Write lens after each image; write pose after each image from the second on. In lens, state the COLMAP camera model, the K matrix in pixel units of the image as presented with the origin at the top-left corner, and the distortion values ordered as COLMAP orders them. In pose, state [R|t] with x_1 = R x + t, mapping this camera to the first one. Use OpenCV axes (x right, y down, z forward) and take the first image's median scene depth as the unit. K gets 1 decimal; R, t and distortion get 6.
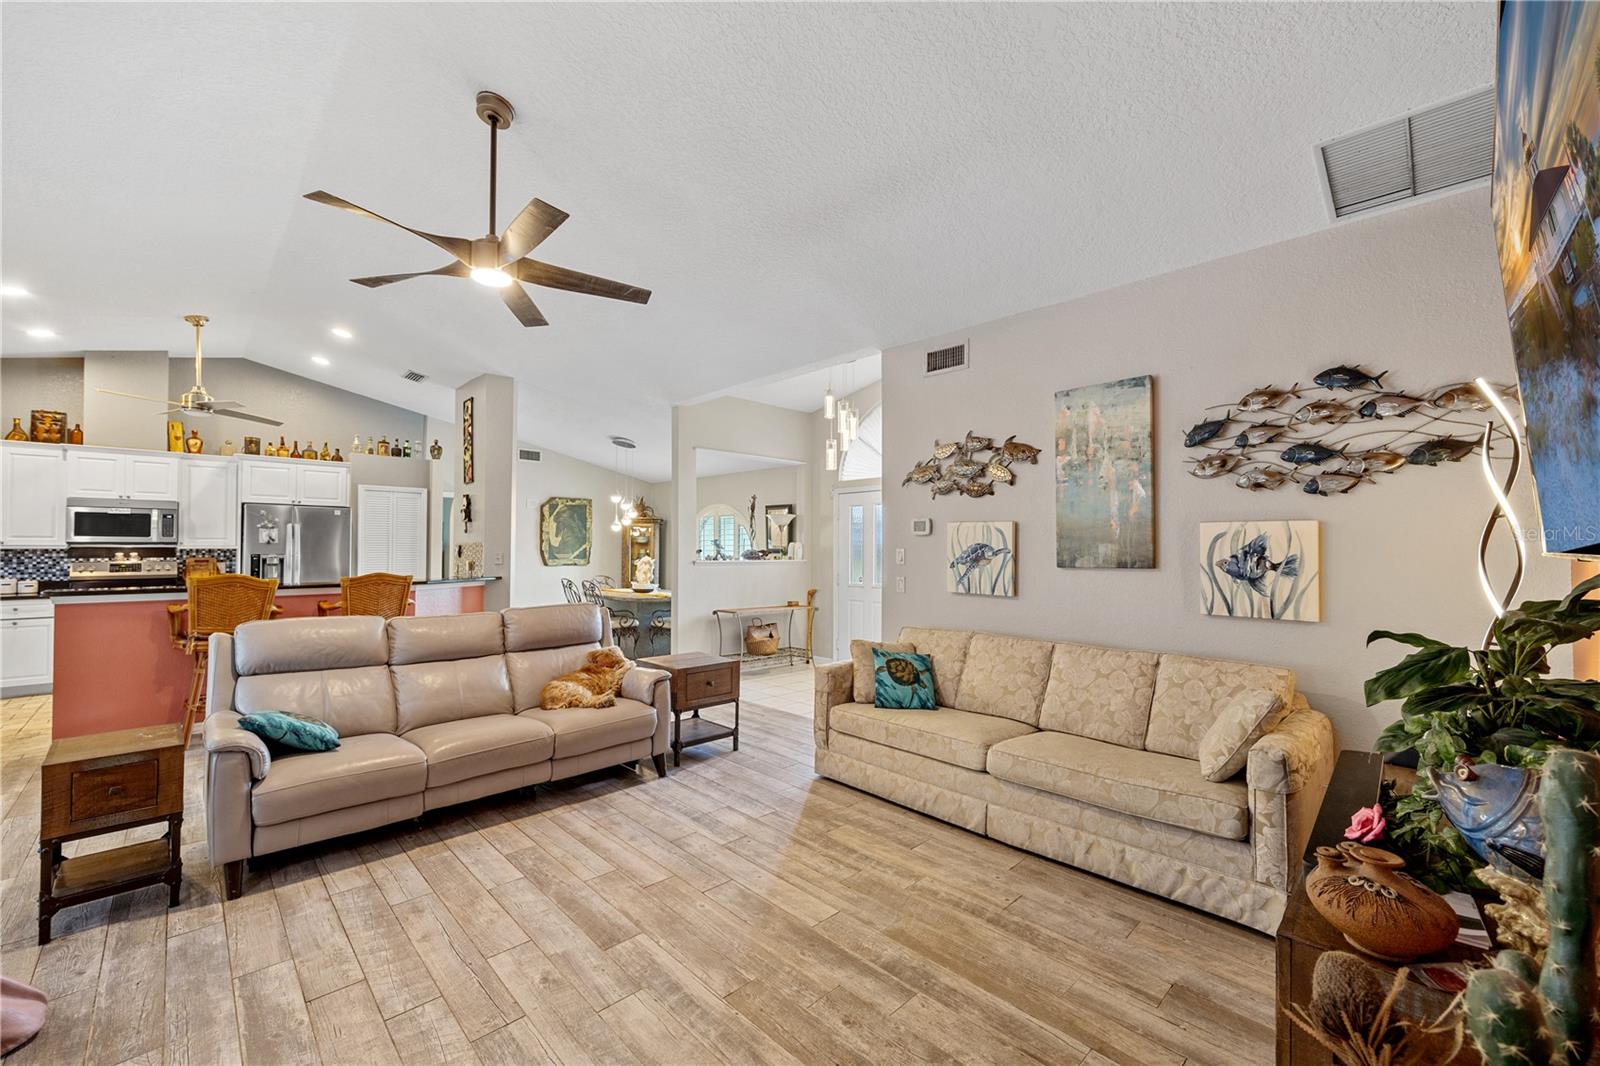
lens RADIAL K [[641.6, 0, 798.3], [0, 641.6, 538.8], [0, 0, 1]] dist [-0.002966, -0.000274]
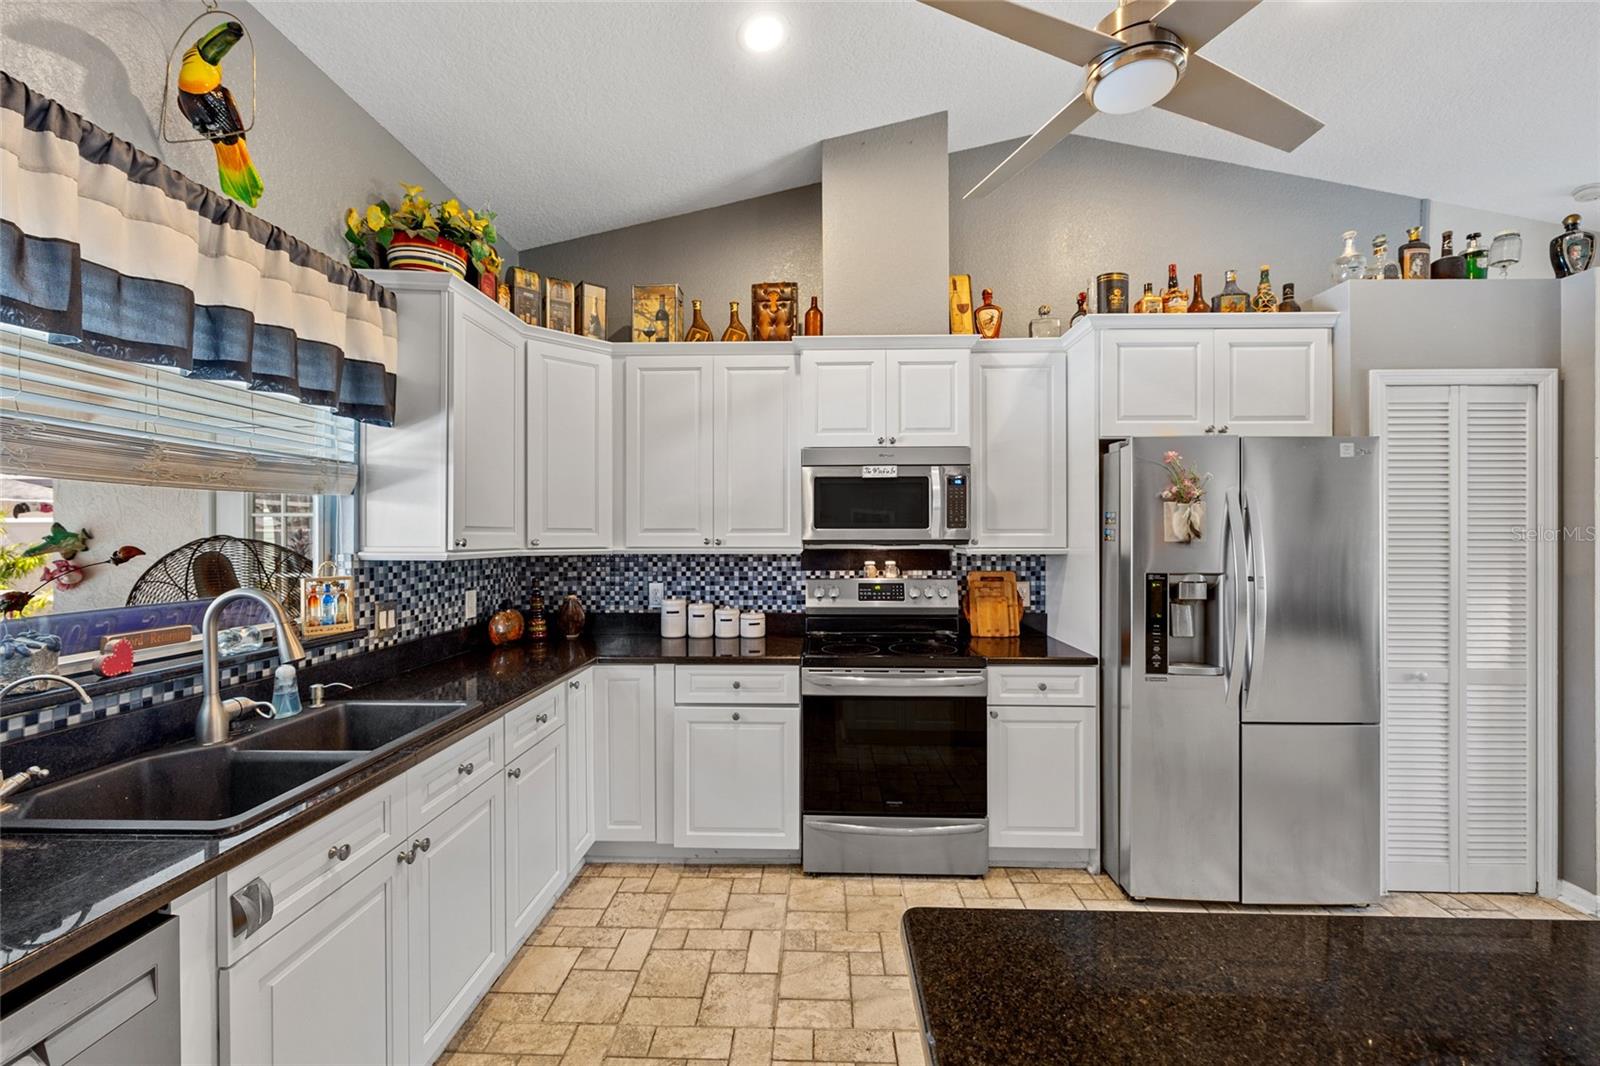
lens RADIAL K [[641.6, 0, 799.1], [0, 641.6, 534.0], [0, 0, 1]] dist [-0.002966, -0.000274]
pose [[0.692249, -0.001732, -0.721657, -0.805186], [0.013583, 0.999851, 0.010630, -0.005314], [0.721531, -0.017161, 0.692169, 0.668443]]
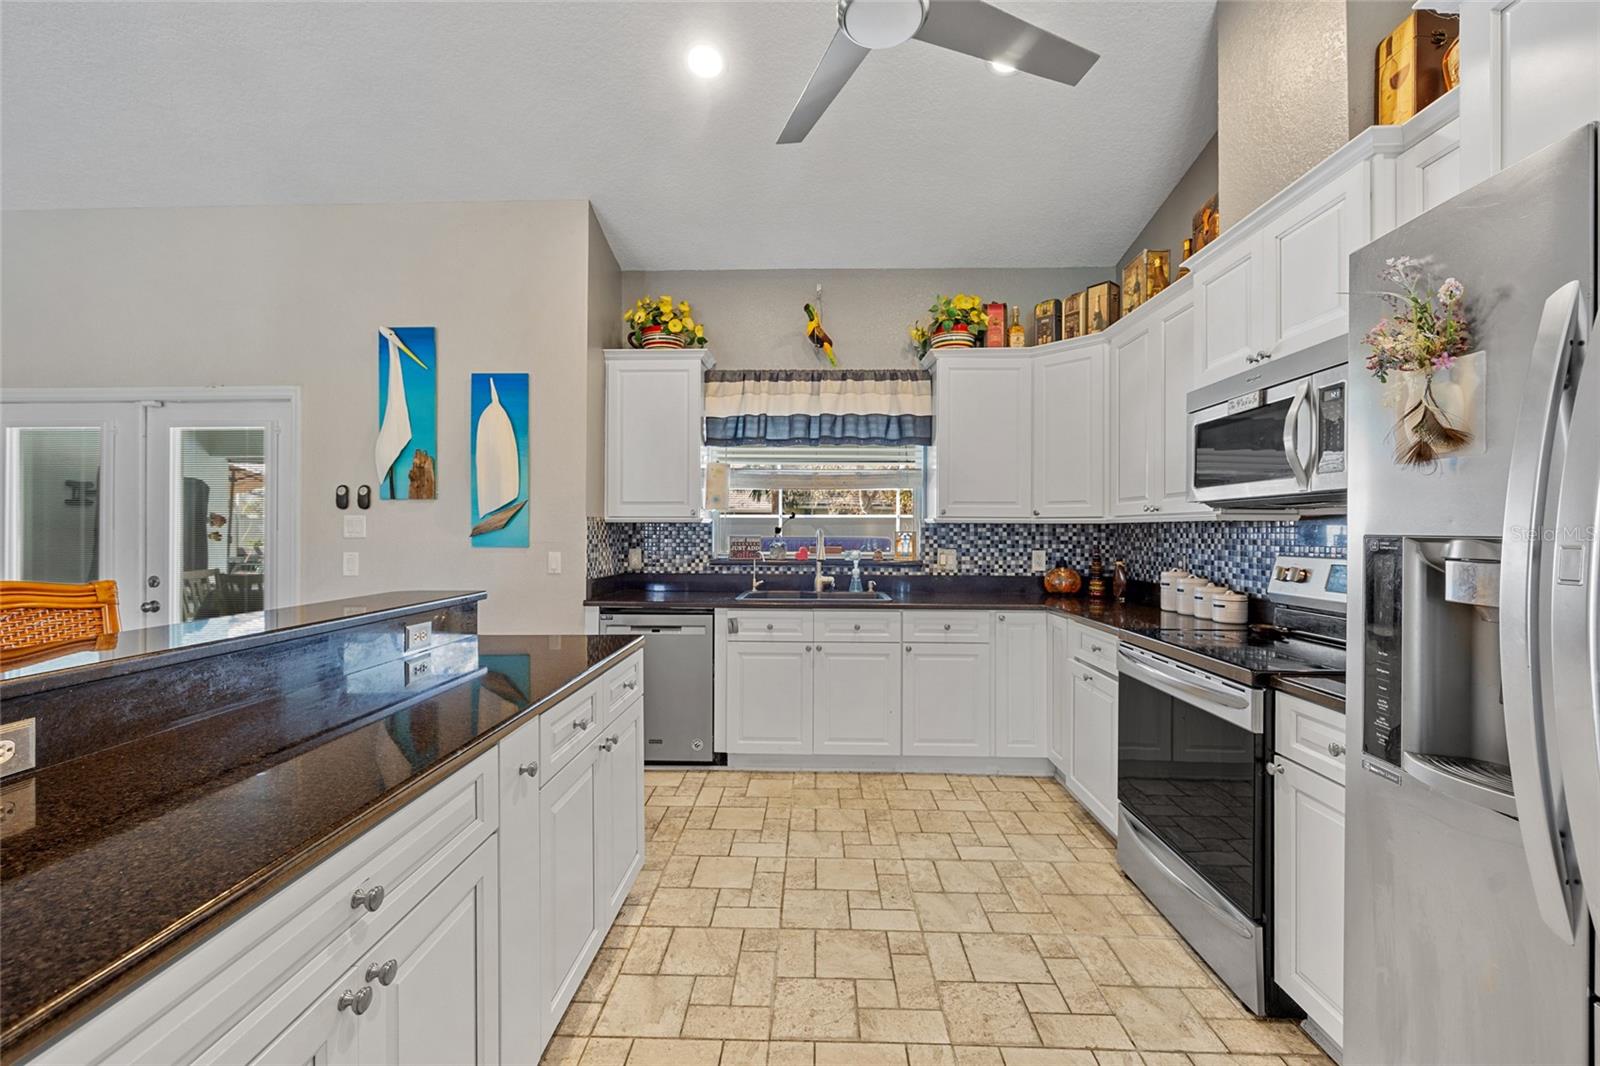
lens RADIAL K [[641.6, 0, 800.8], [0, 641.6, 525.5], [0, 0, 1]] dist [-0.002966, -0.000274]
pose [[-0.716128, -0.009264, -0.697907, -0.695360], [0.007886, 0.999741, -0.021362, 0.025873], [0.697924, -0.020802, -0.715869, 1.124858]]
